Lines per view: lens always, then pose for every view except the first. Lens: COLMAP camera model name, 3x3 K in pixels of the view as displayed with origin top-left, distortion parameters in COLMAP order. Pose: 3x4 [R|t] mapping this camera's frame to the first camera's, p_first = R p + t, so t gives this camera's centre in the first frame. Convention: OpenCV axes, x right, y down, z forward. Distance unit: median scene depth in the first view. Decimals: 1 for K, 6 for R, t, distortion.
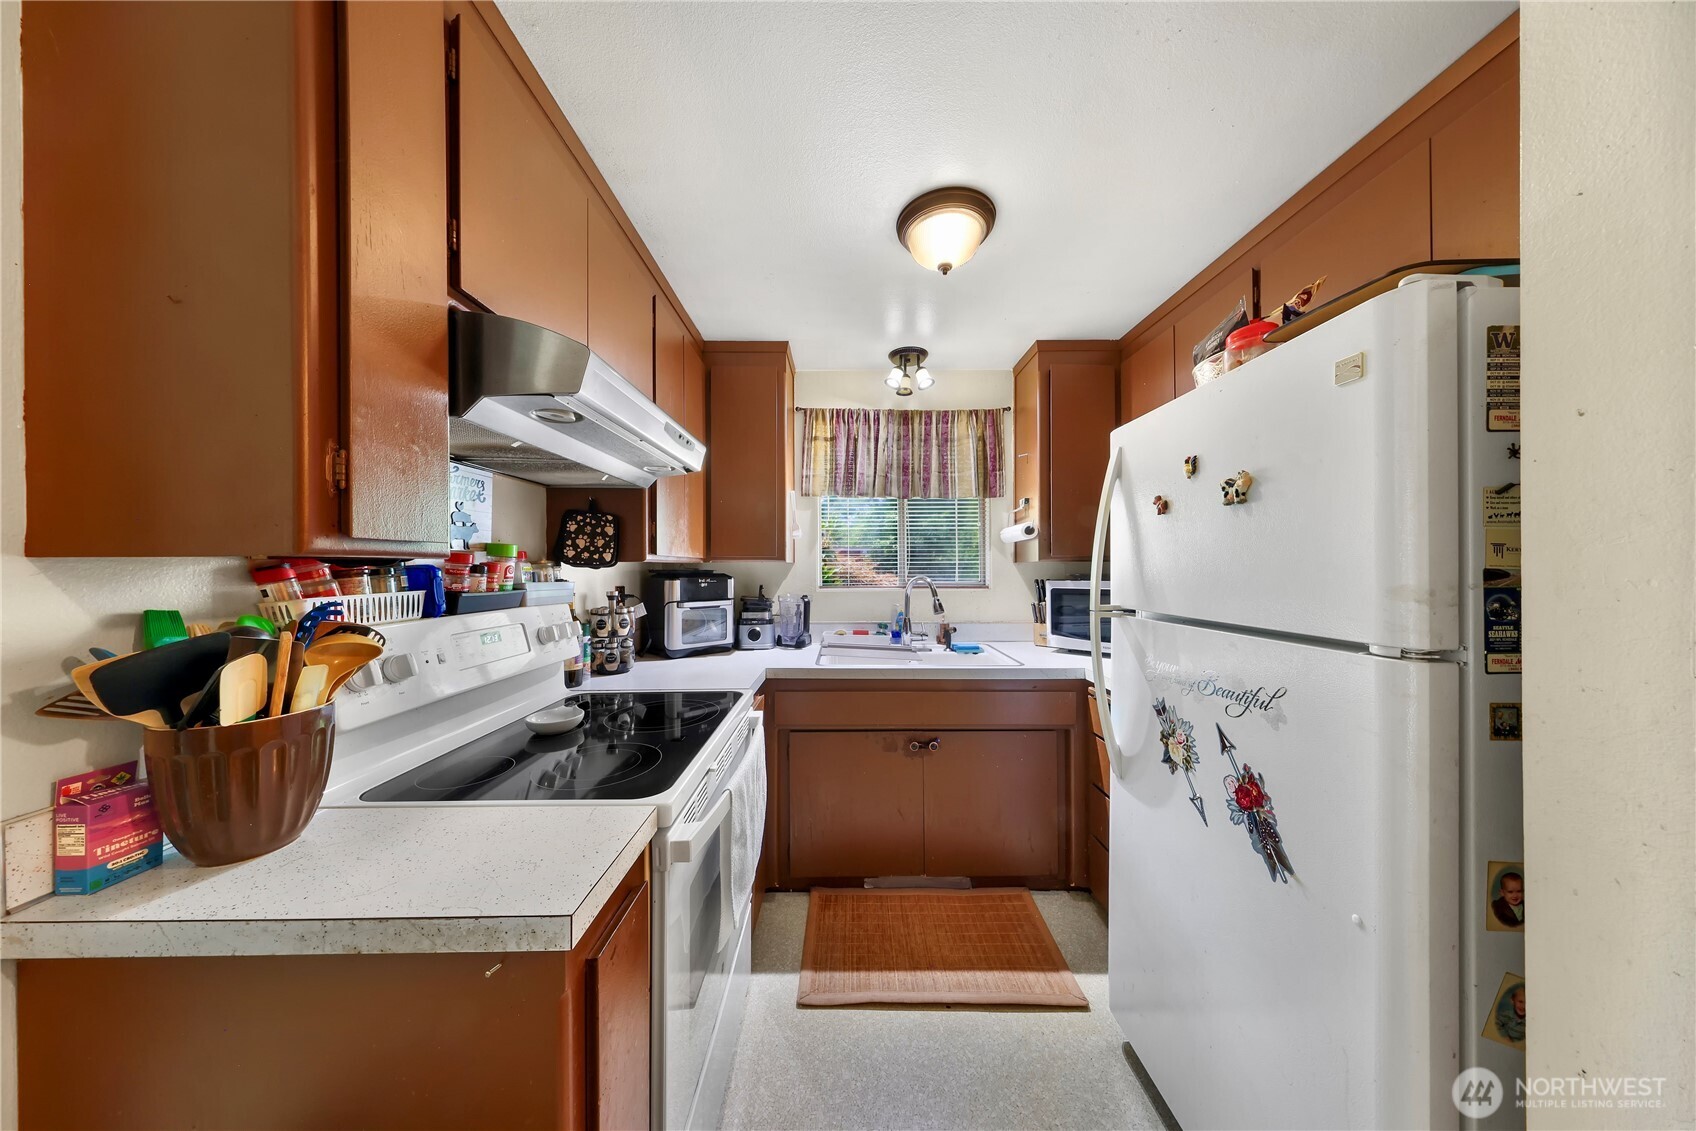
lens RADIAL K [[497.8, 0, 847.6], [0, 497.8, 565.5], [0, 0, 1]] dist [-0.000272, 0.000018]
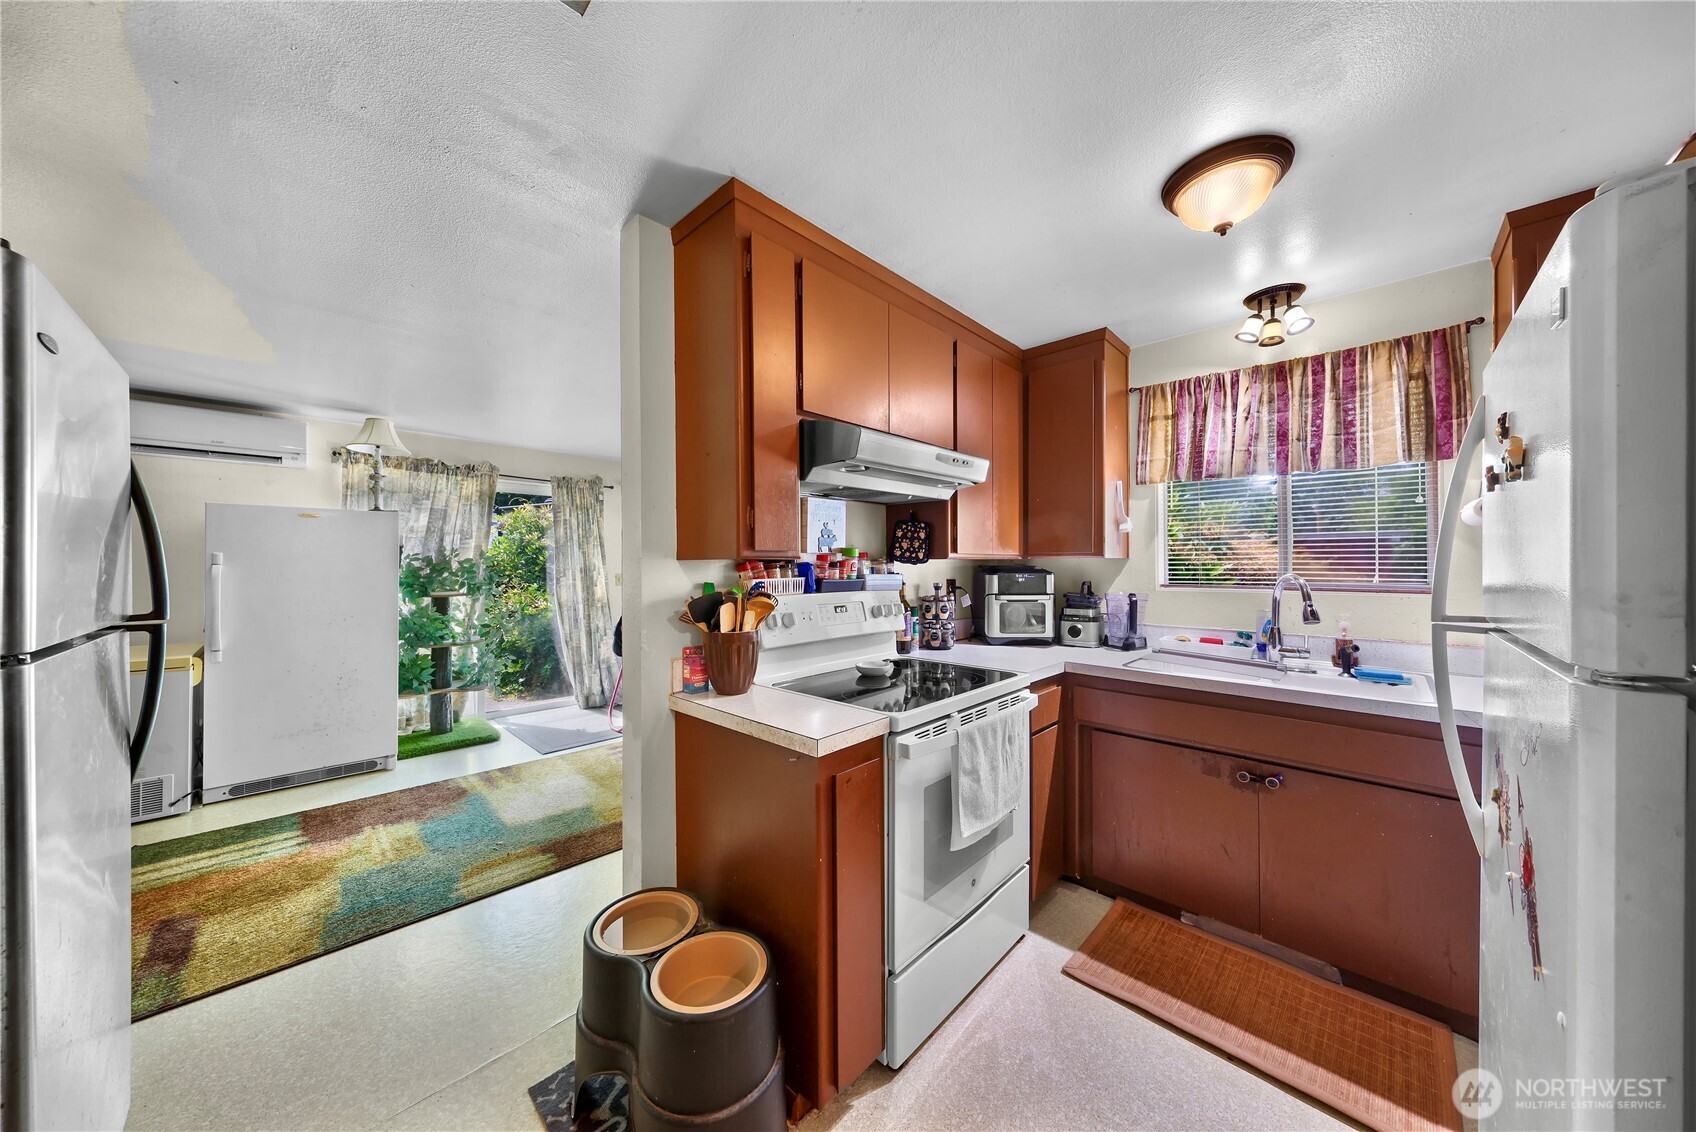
lens RADIAL K [[560.8, 0, 834.3], [0, 560.8, 564.0], [0, 0, 1]] dist [0.000141, -0.000104]
pose [[0.708240, 0.000460, -0.705972, 0.376916], [0.003771, 0.999983, 0.004435, -0.002208], [0.705962, -0.005804, 0.708226, -0.186551]]
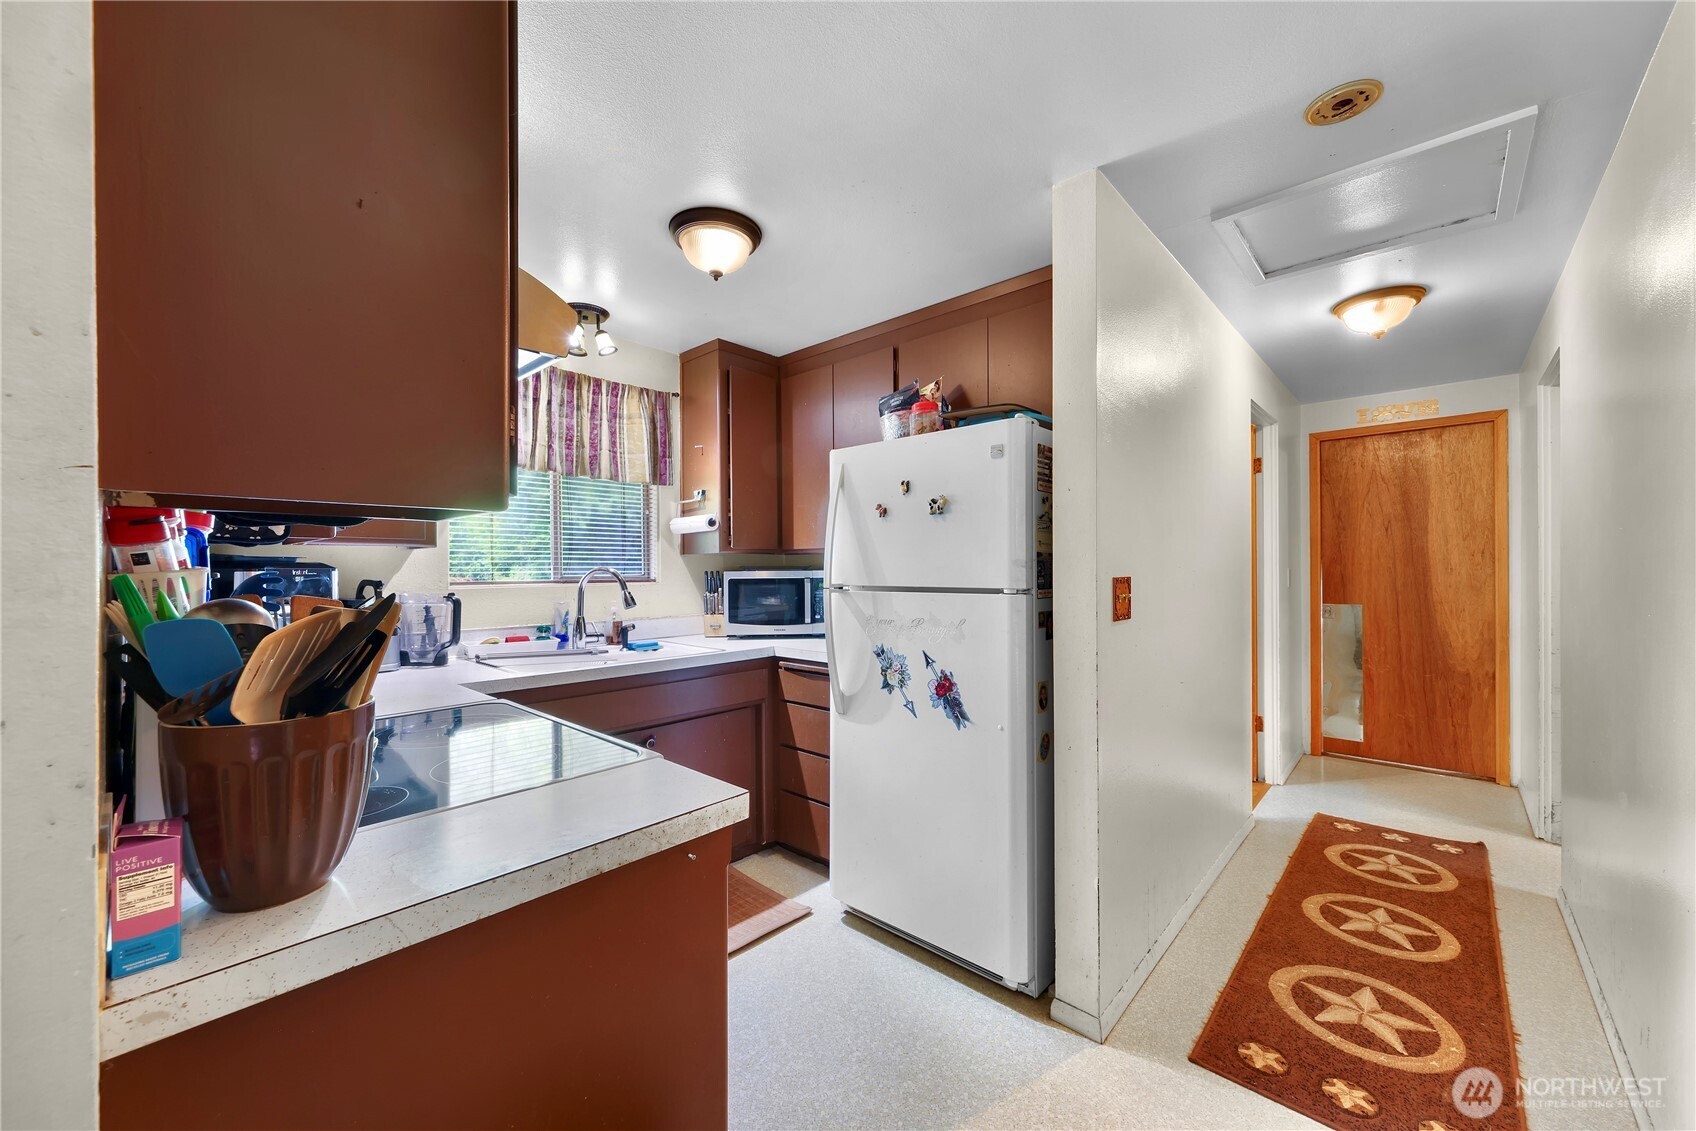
lens RADIAL K [[649.4, 0, 843.9], [0, 649.4, 570.2], [0, 0, 1]] dist [0.013416, -0.000554]
pose [[0.676438, -0.000633, 0.736499, -0.597874], [-0.001033, 0.999998, 0.001808, 0.034802], [-0.736499, -0.001983, 0.676436, -0.137981]]
